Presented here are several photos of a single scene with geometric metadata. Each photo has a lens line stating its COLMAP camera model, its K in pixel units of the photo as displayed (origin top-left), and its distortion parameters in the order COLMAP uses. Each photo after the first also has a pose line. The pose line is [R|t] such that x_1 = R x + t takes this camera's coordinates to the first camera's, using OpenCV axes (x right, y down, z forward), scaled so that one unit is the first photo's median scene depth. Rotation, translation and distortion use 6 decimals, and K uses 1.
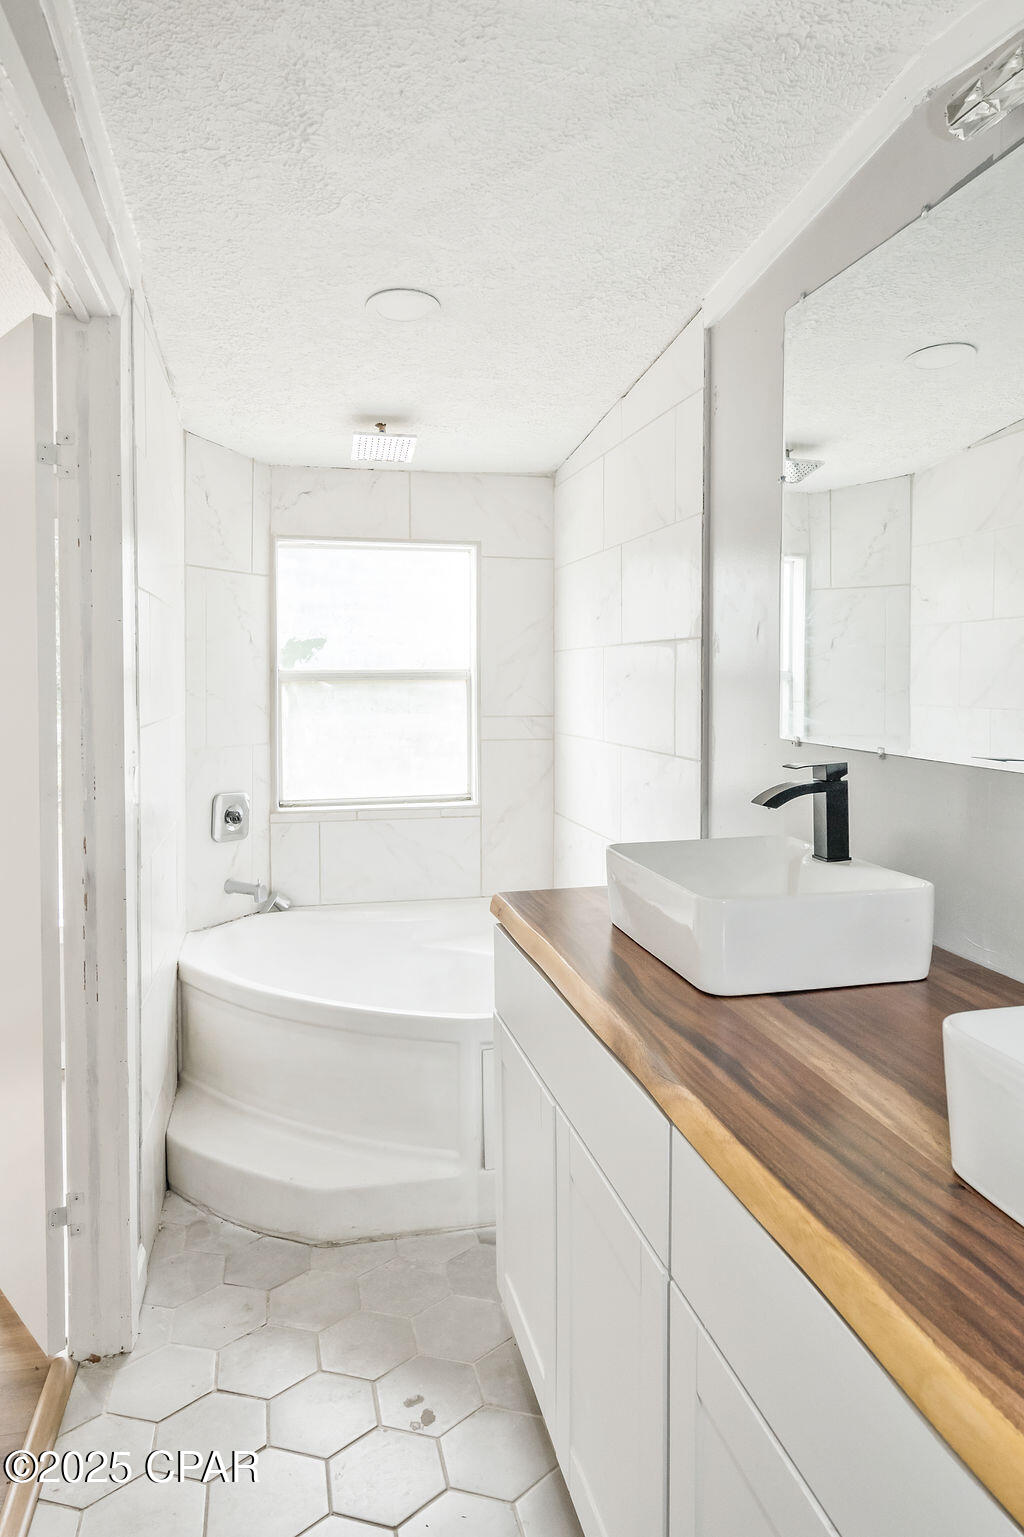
lens RADIAL K [[1034.0, 0, 543.1], [0, 1034.0, 714.4], [0, 0, 1]] dist [-0.005637, -0.000743]
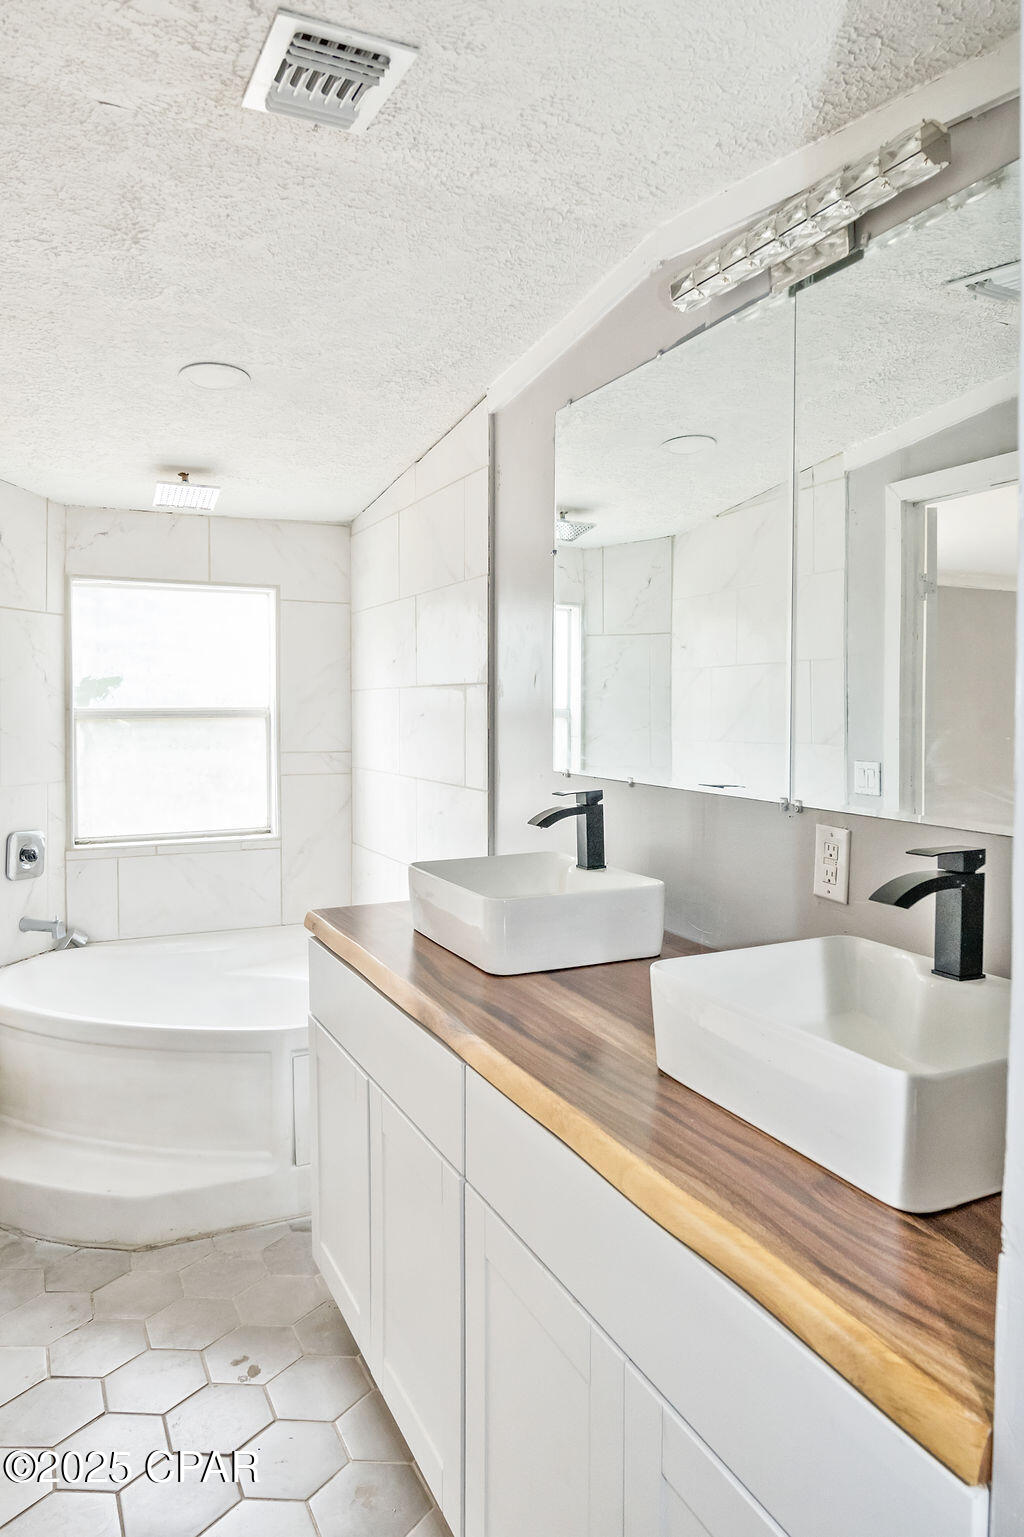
lens RADIAL K [[1034.0, 0, 543.1], [0, 1034.0, 714.4], [0, 0, 1]] dist [-0.005637, -0.000743]
pose [[0.979505, -0.001383, 0.201413, -0.019420], [0.007708, 0.999501, -0.030623, -0.004703], [-0.201271, 0.031548, 0.979028, -0.146329]]
